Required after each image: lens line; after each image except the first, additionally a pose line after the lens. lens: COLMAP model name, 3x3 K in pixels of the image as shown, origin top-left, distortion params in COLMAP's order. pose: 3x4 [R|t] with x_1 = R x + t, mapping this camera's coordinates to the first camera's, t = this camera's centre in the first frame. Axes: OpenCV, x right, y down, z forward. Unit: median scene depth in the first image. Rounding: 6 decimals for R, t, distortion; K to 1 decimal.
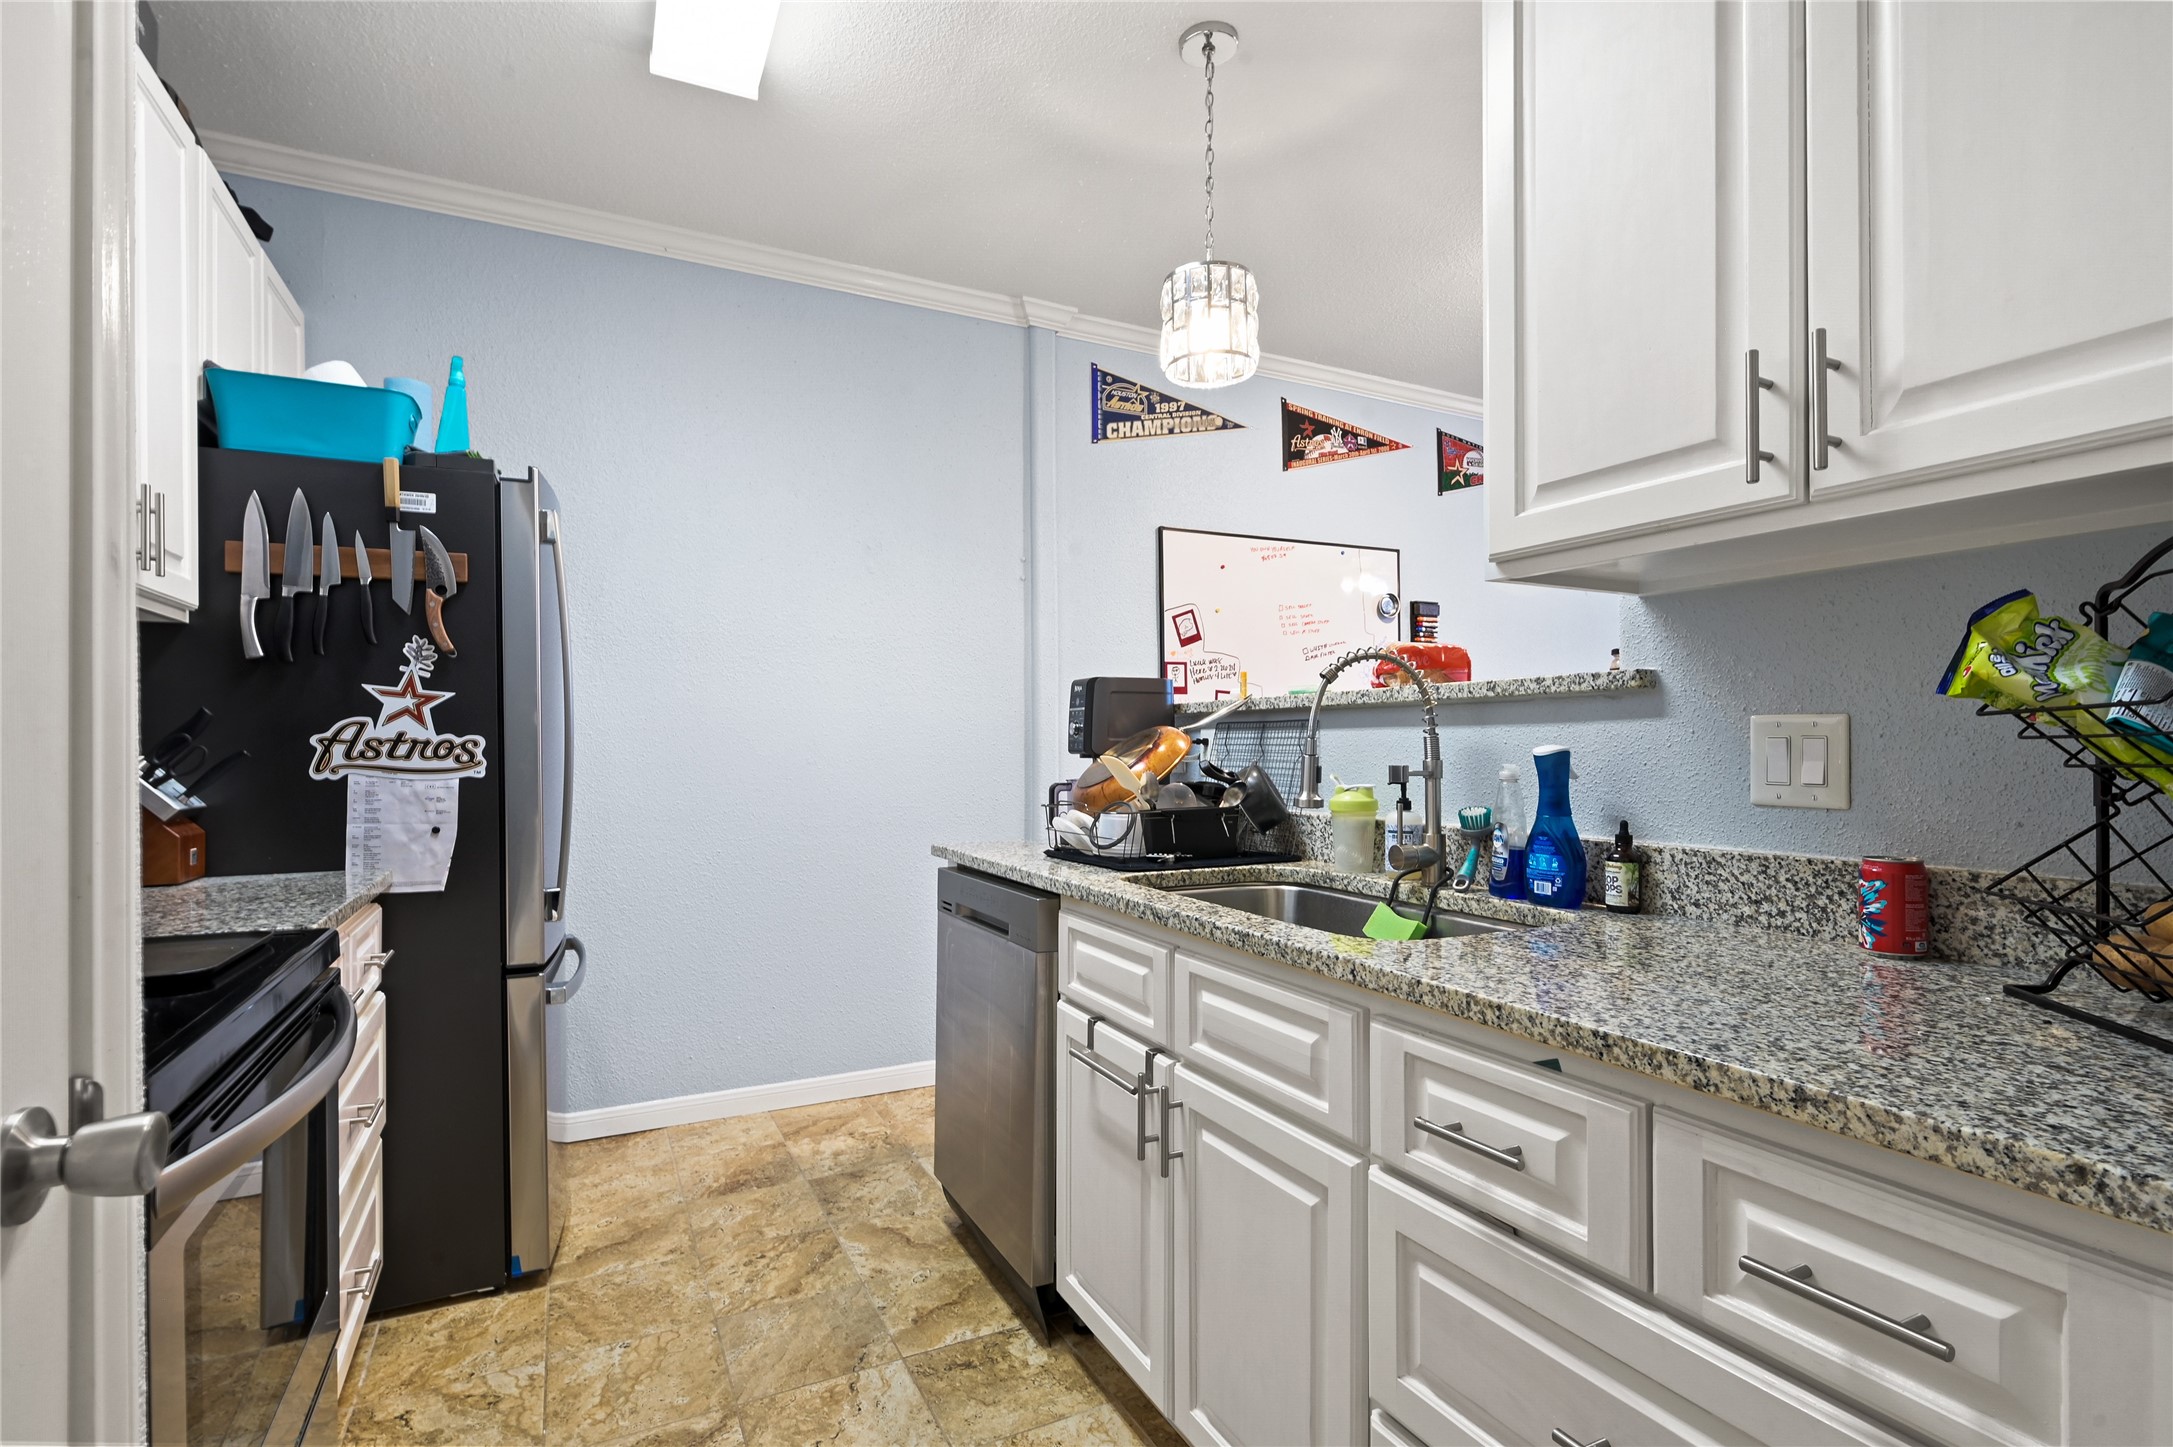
lens RADIAL K [[1033.3, 0, 1094.1], [0, 1033.3, 743.3], [0, 0, 1]] dist [-0.005121, -0.000378]
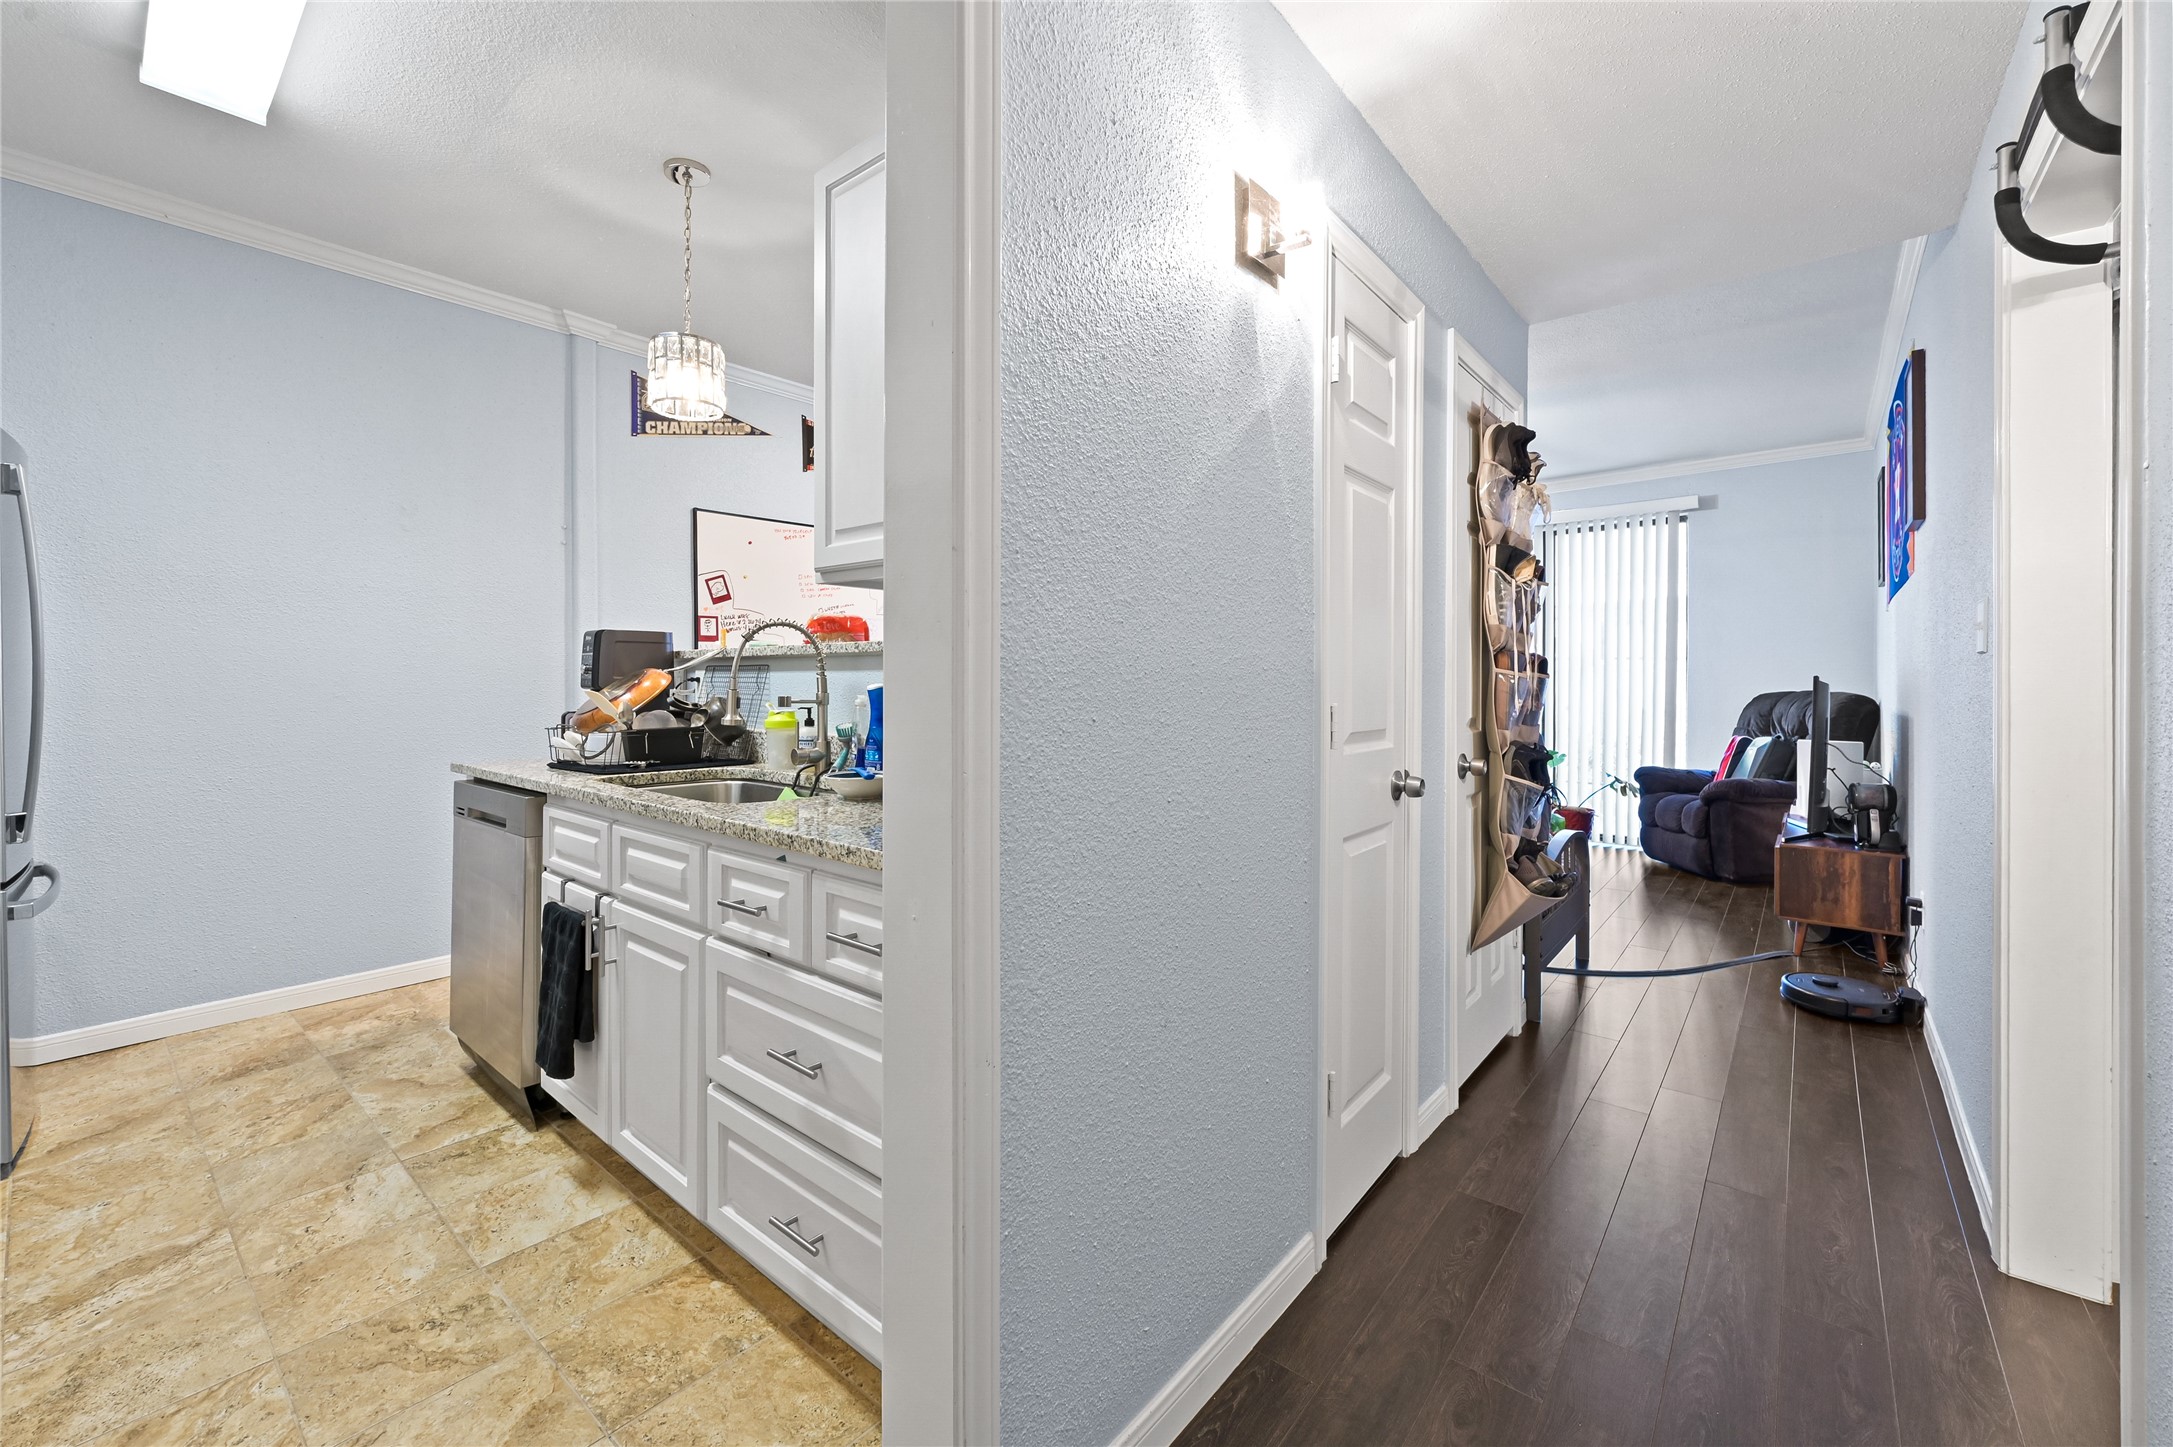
lens RADIAL K [[871.9, 0, 1089.1], [0, 871.9, 683.3], [0, 0, 1]] dist [-0.006844, 0.001524]
pose [[0.917026, 0.003903, 0.398809, 0.153755], [-0.005272, 0.999983, 0.002337, -0.002715], [-0.398793, -0.004245, 0.917031, -0.300066]]
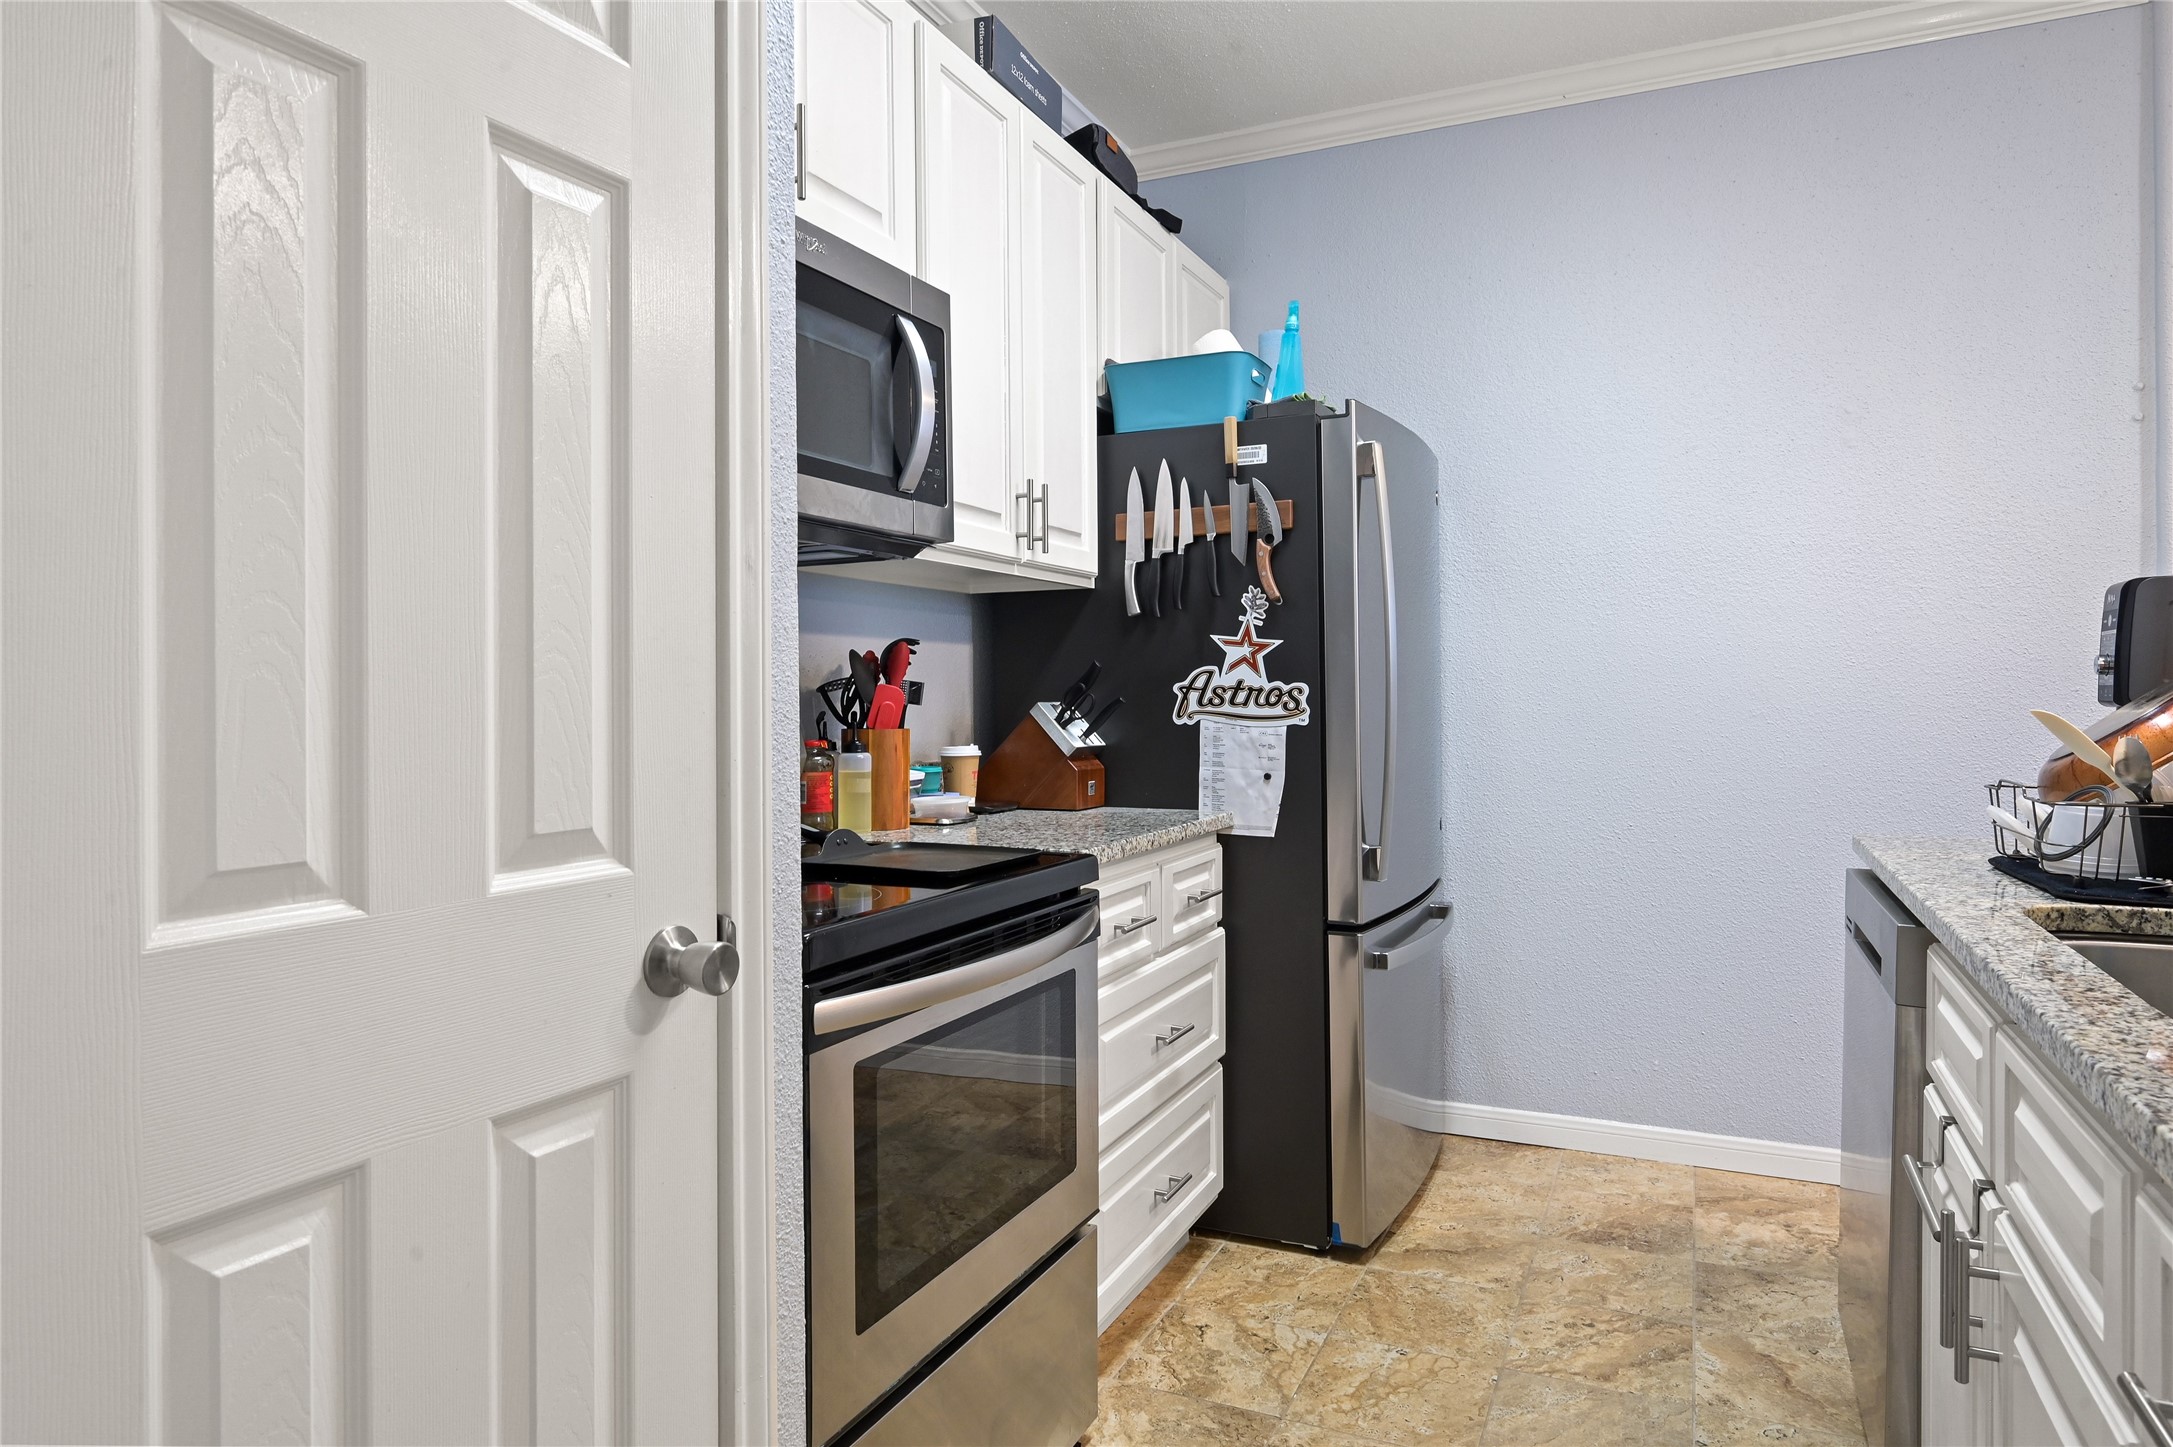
lens RADIAL K [[1308.9, 0, 1103.7], [0, 1308.9, 698.1], [0, 0, 1]] dist [-0.004226, 0.003252]
pose [[0.623997, 0.003191, -0.781420, 0.265358], [0.002642, 0.999977, 0.006193, -0.001063], [0.781423, -0.005928, 0.623974, 0.072617]]
